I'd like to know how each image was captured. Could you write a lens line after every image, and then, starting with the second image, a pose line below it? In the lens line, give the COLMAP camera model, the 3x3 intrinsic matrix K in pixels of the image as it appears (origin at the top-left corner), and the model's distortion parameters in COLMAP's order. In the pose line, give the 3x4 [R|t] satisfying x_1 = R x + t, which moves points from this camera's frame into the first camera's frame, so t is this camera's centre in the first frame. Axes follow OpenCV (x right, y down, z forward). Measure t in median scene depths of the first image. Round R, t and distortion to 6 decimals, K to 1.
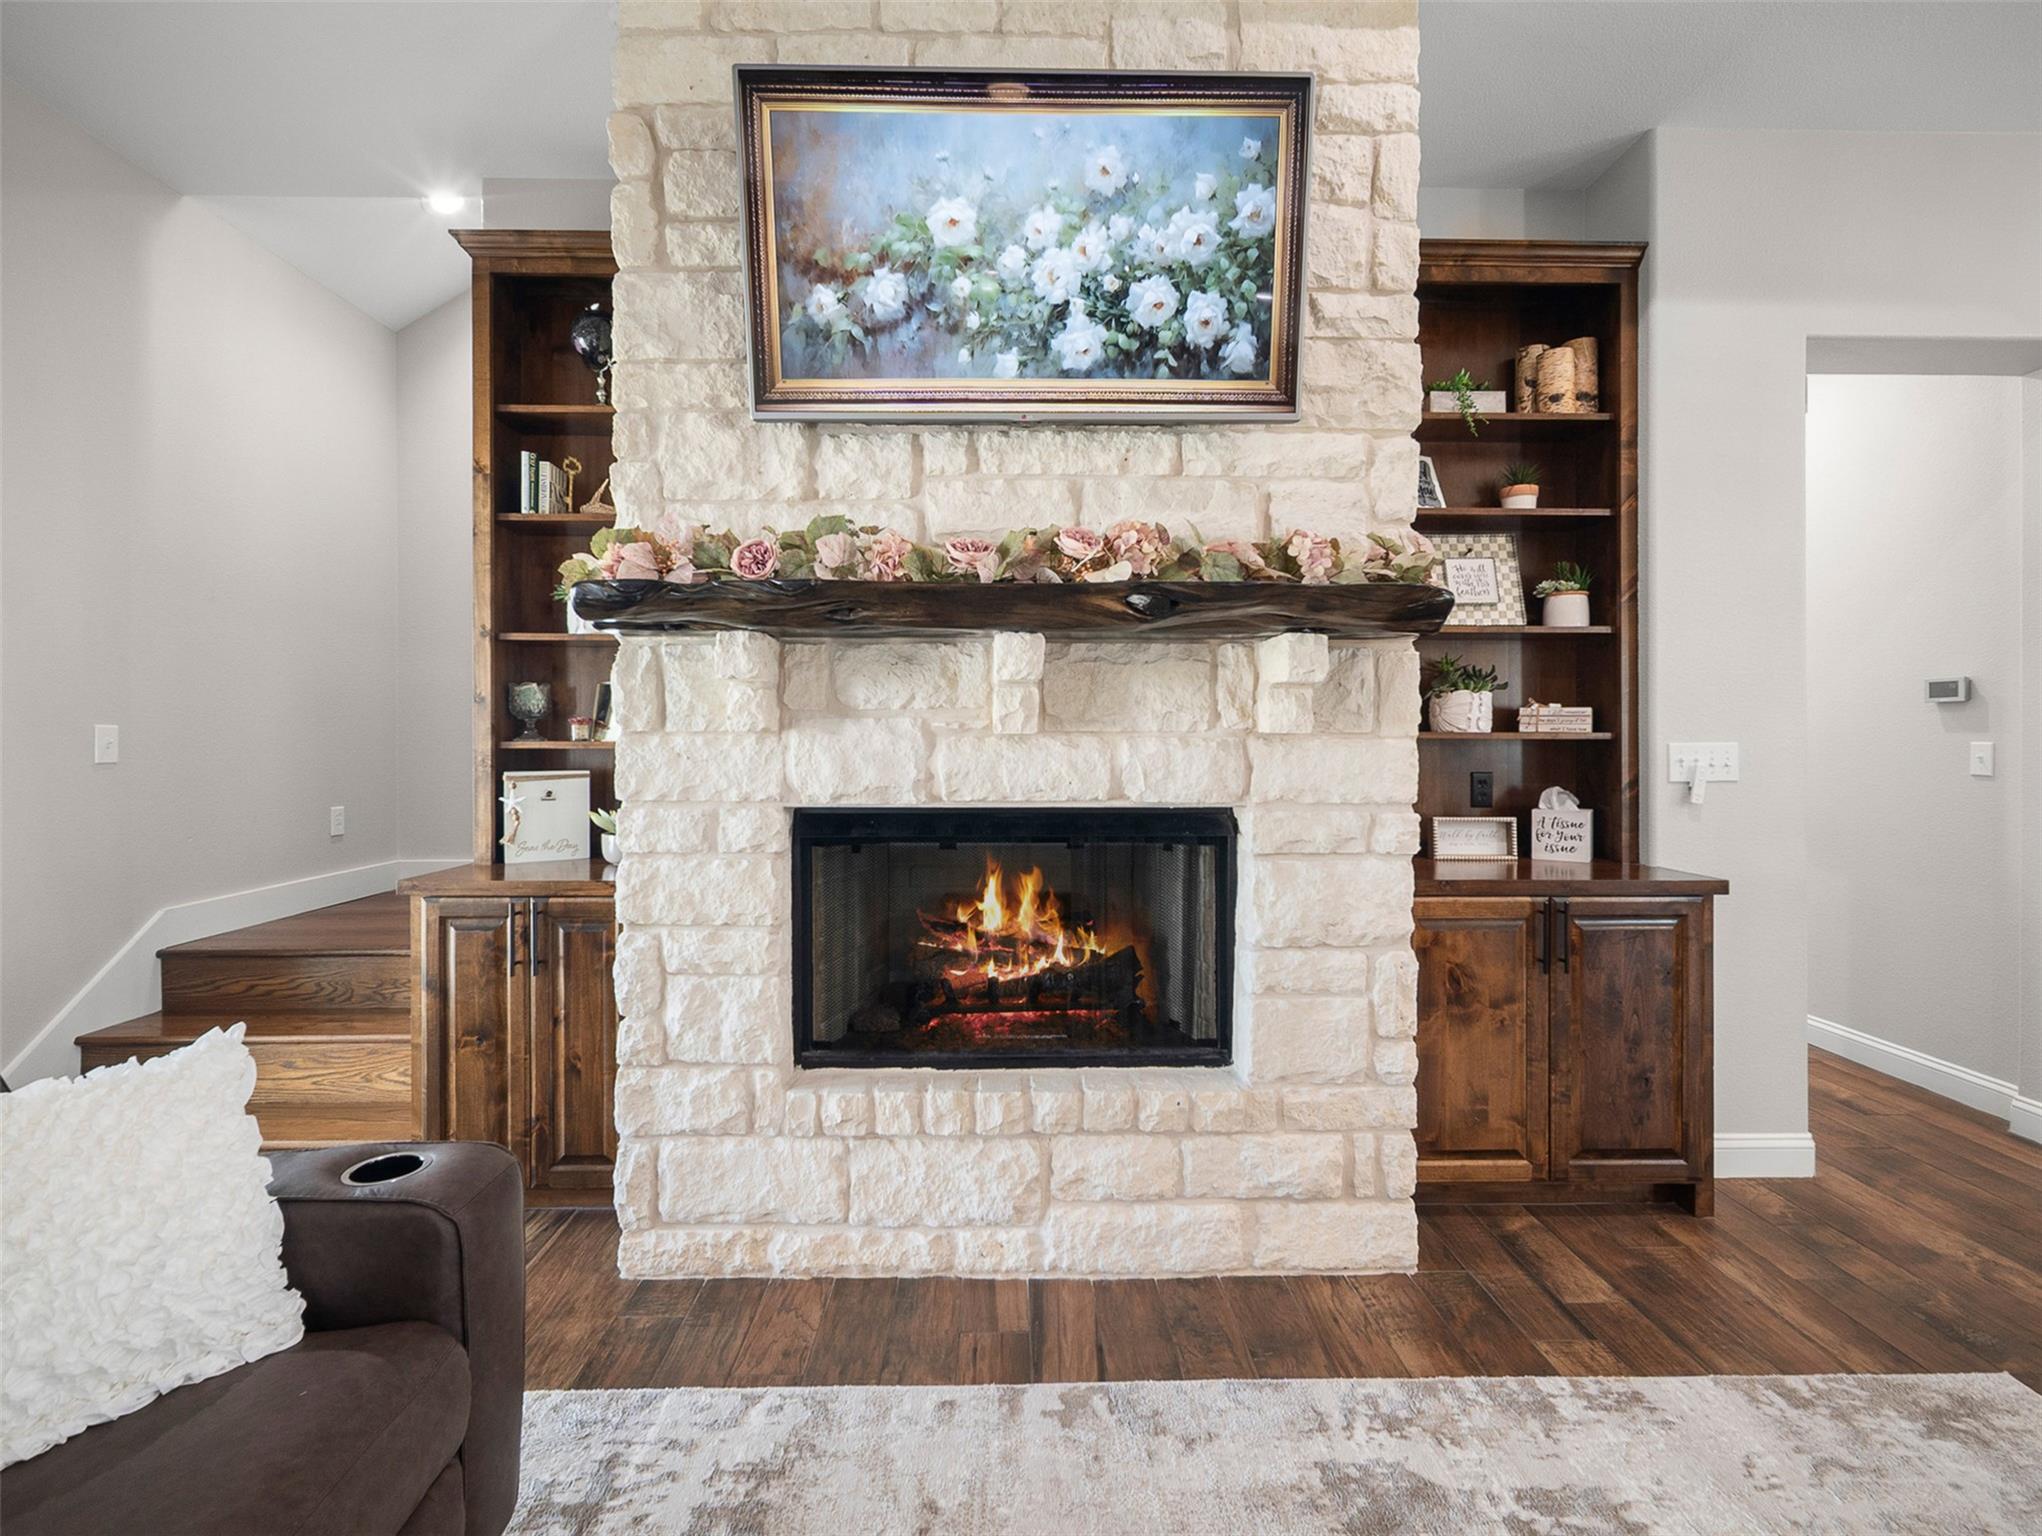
lens RADIAL K [[914.3, 0, 1017.0], [0, 914.3, 740.4], [0, 0, 1]] dist [-0.005107, -0.000104]
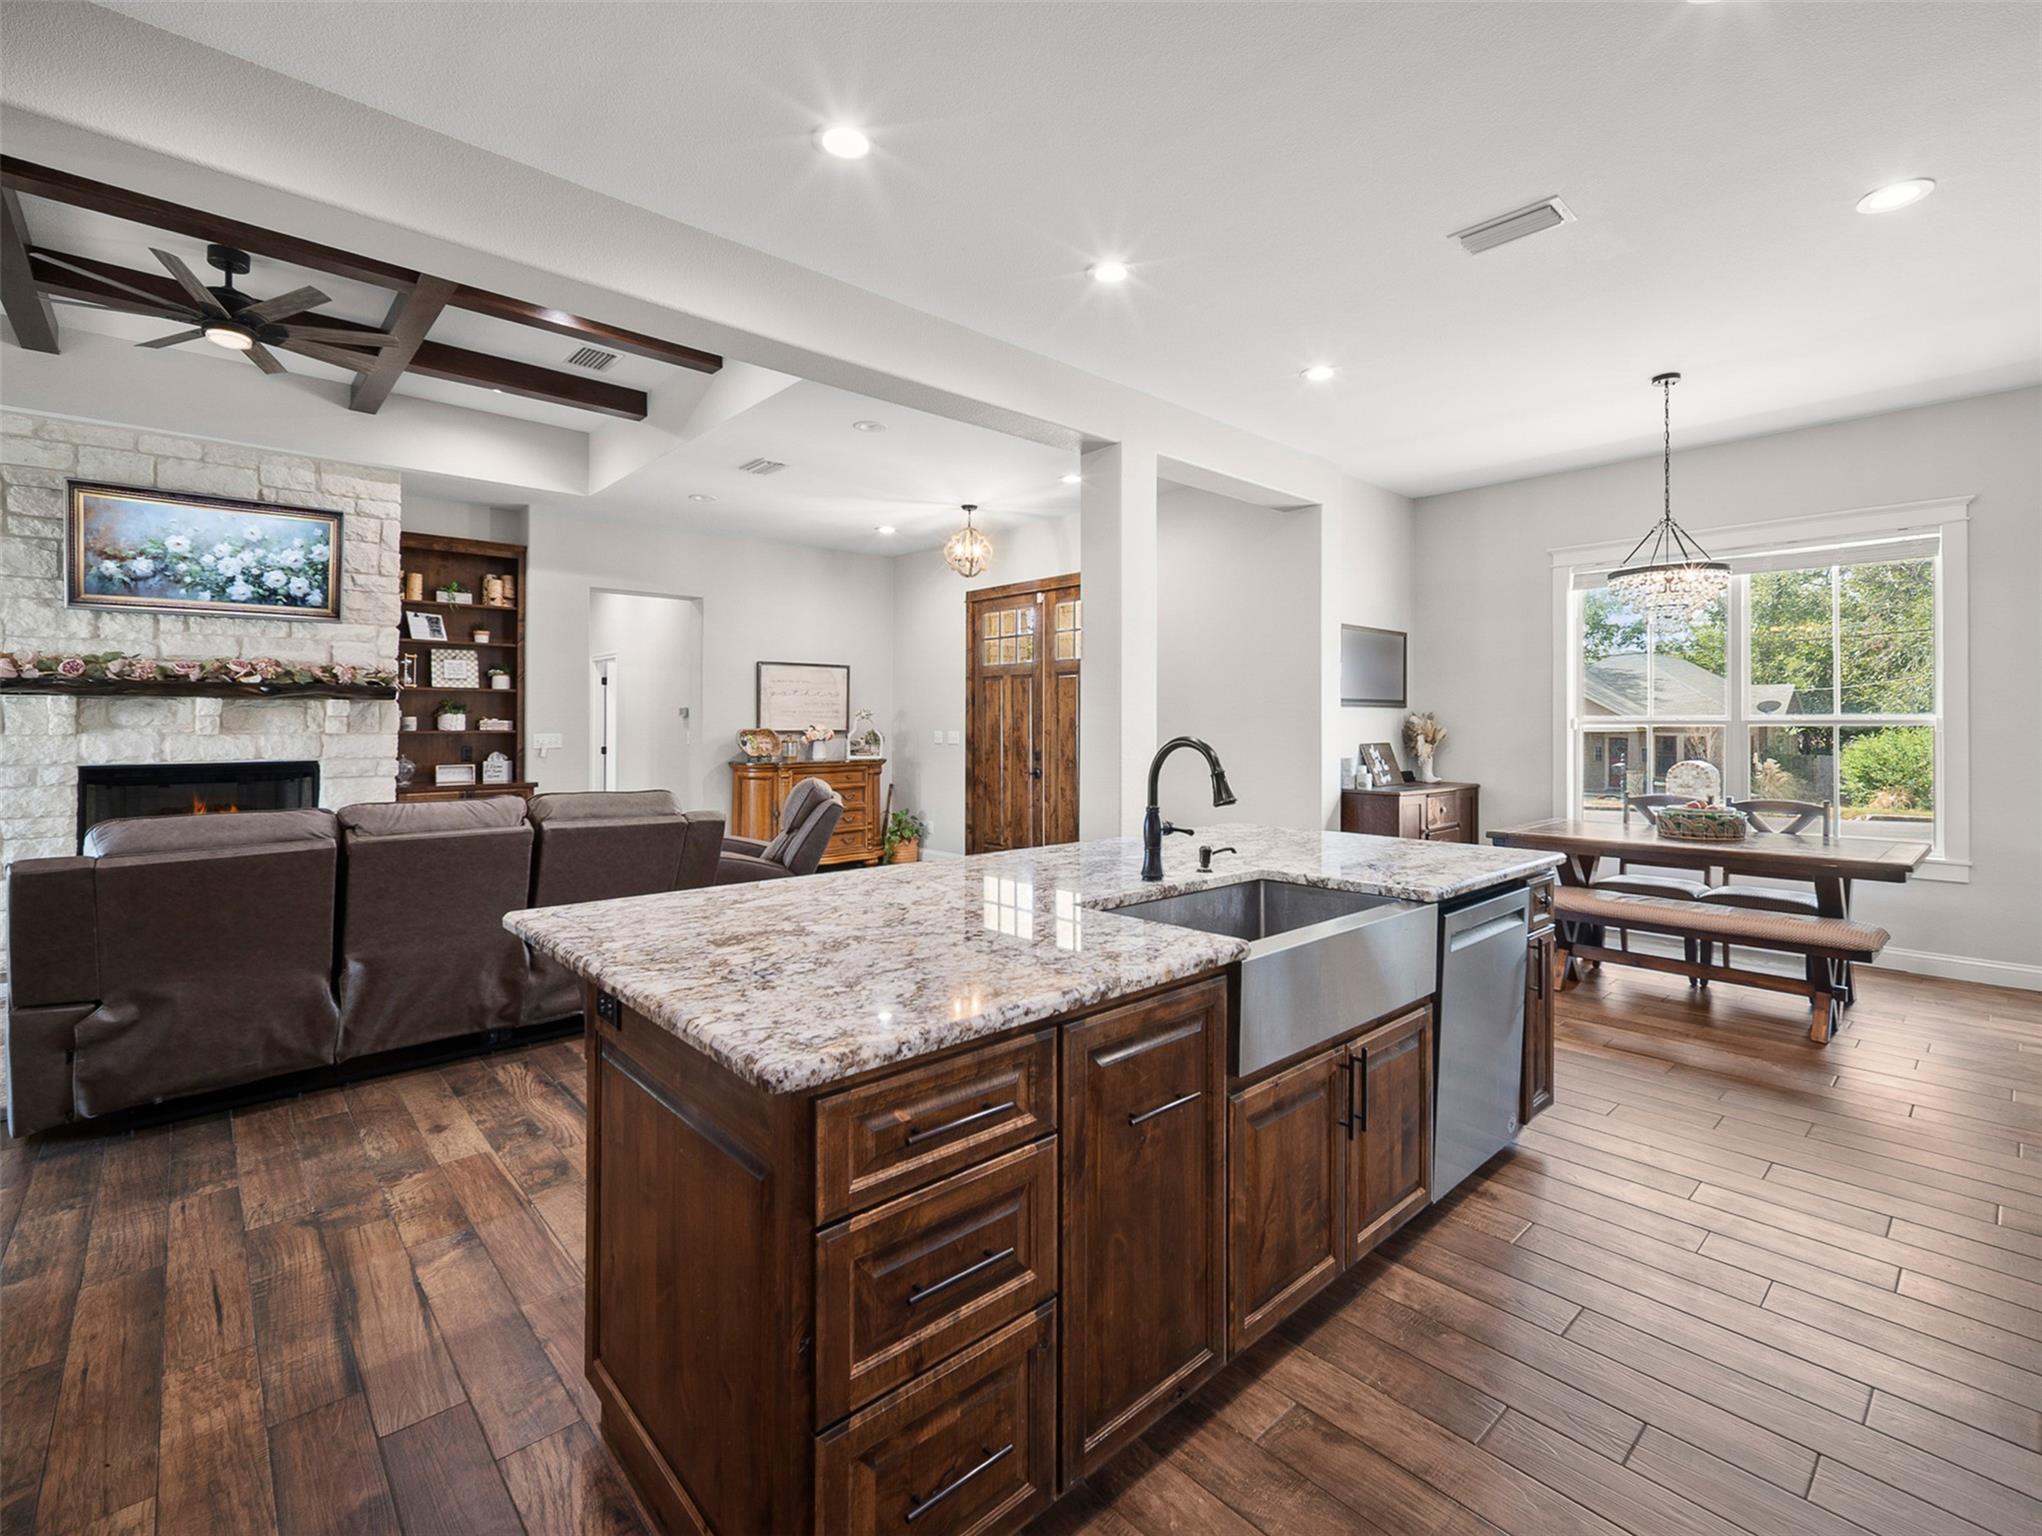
lens RADIAL K [[918.9, 0, 1019.9], [0, 918.9, 708.0], [0, 0, 1]] dist [0.001207, 0.000563]
pose [[0.751366, 0.008762, 0.659827, 0.007336], [0.004909, 0.999810, -0.018867, -0.021134], [-0.659867, 0.017415, 0.751180, -2.461602]]
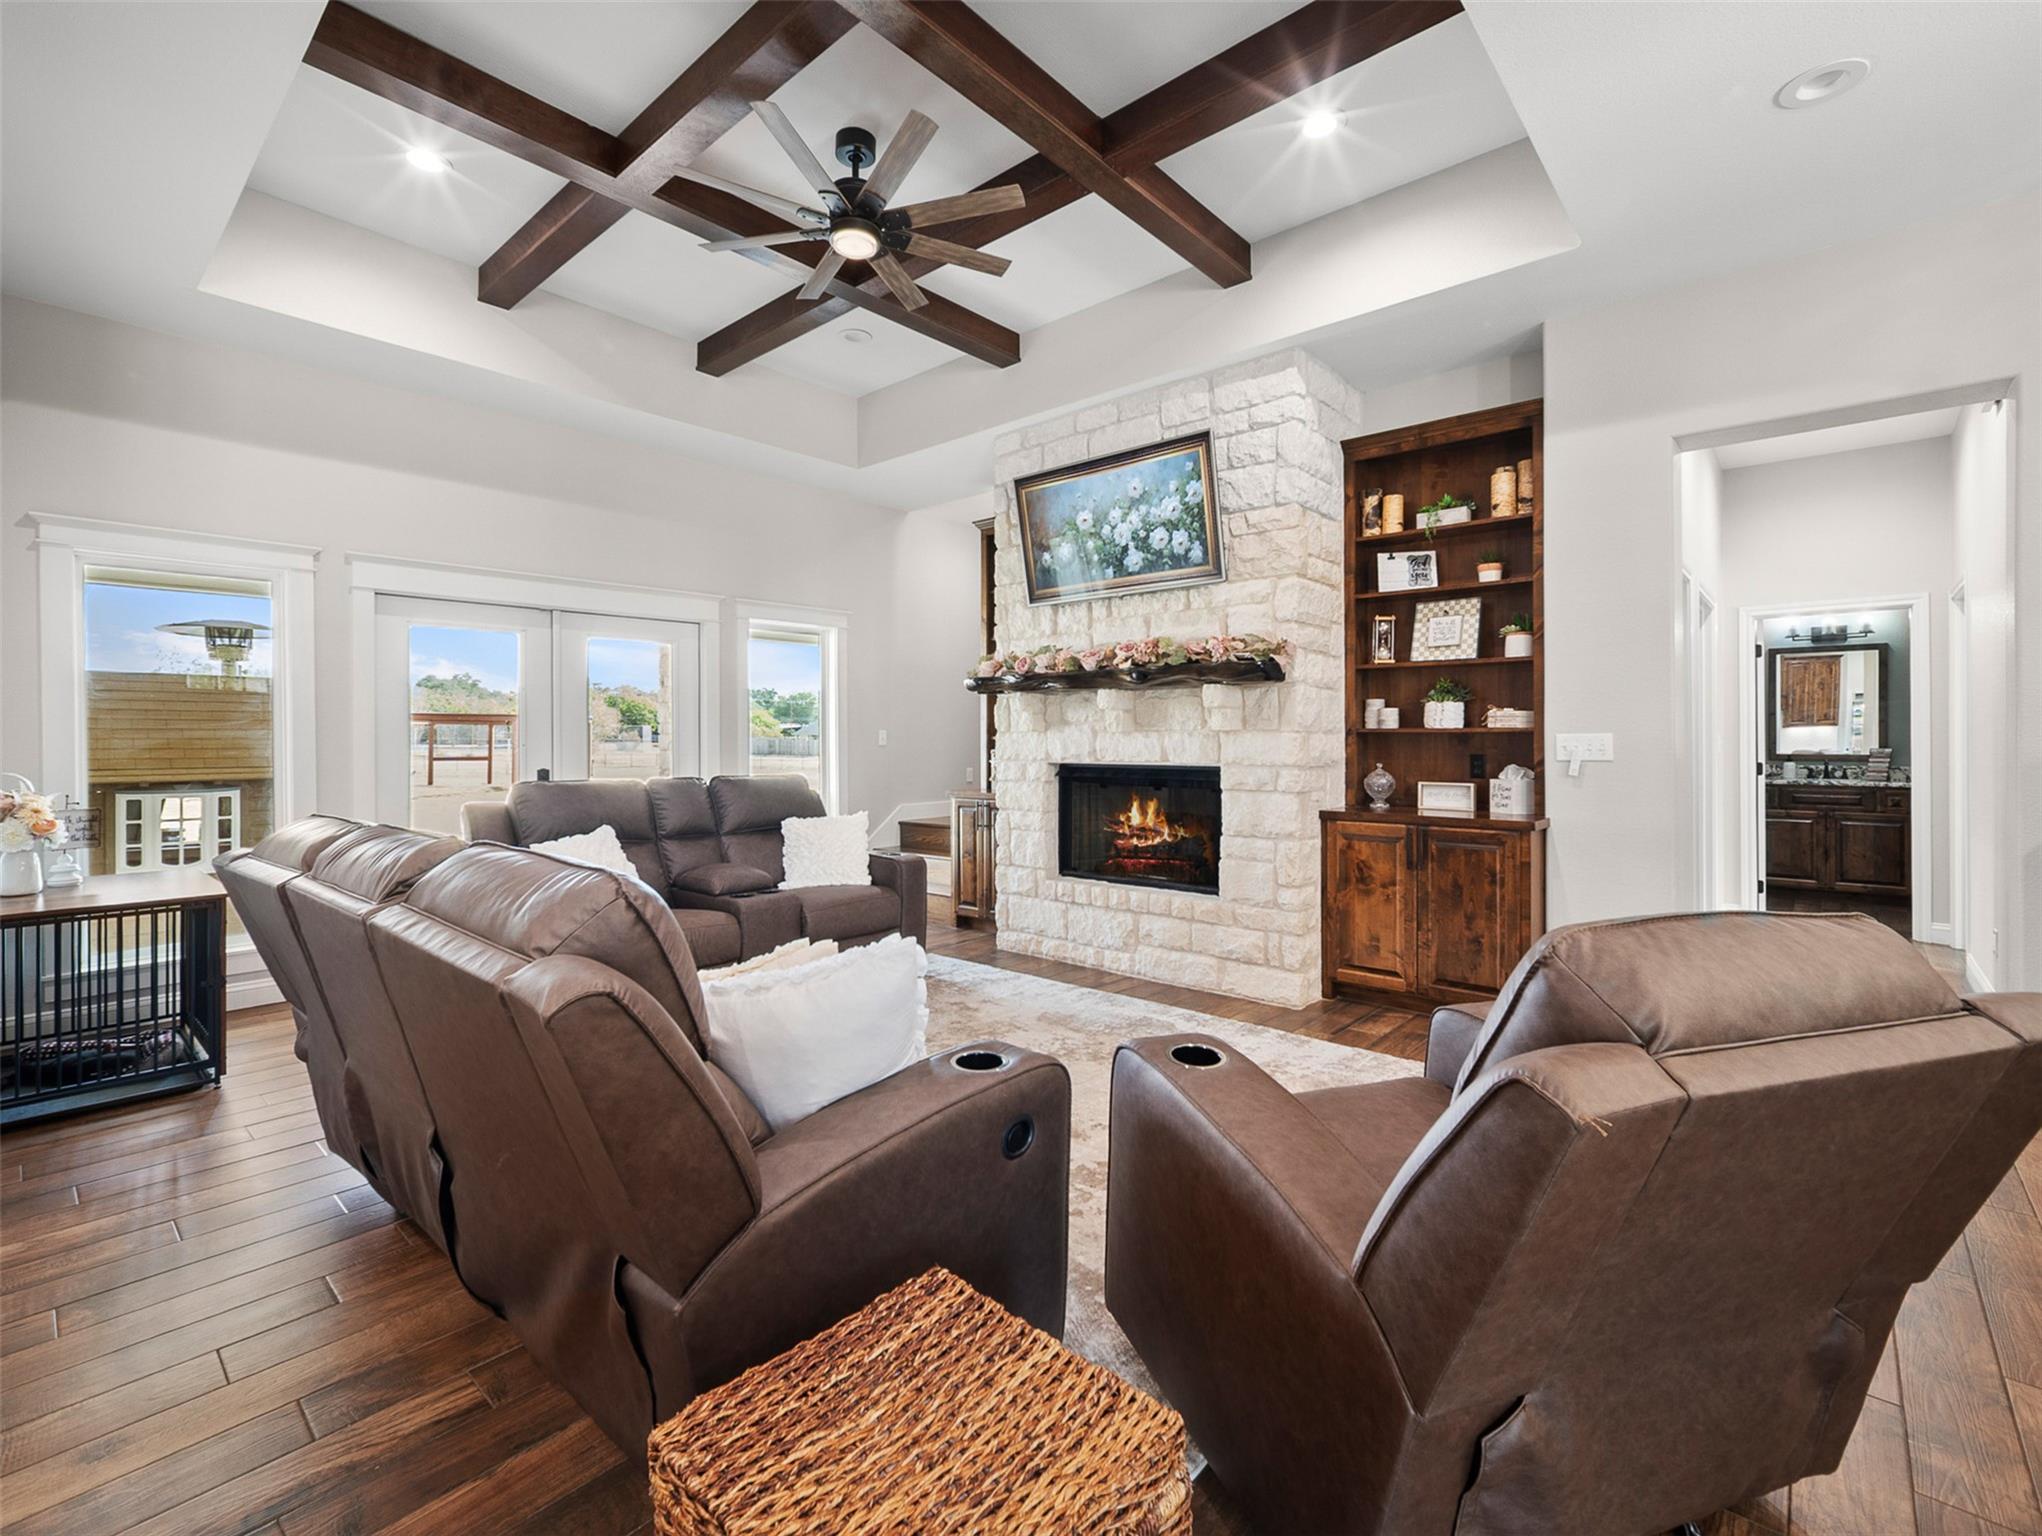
lens RADIAL K [[921.3, 0, 1023.3], [0, 921.3, 729.9], [0, 0, 1]] dist [-0.022424, 0.011877]
pose [[0.739837, -0.008954, -0.672727, 1.339493], [0.001382, 0.999930, -0.011789, 0.015157], [0.672785, 0.007792, 0.739797, -0.843516]]
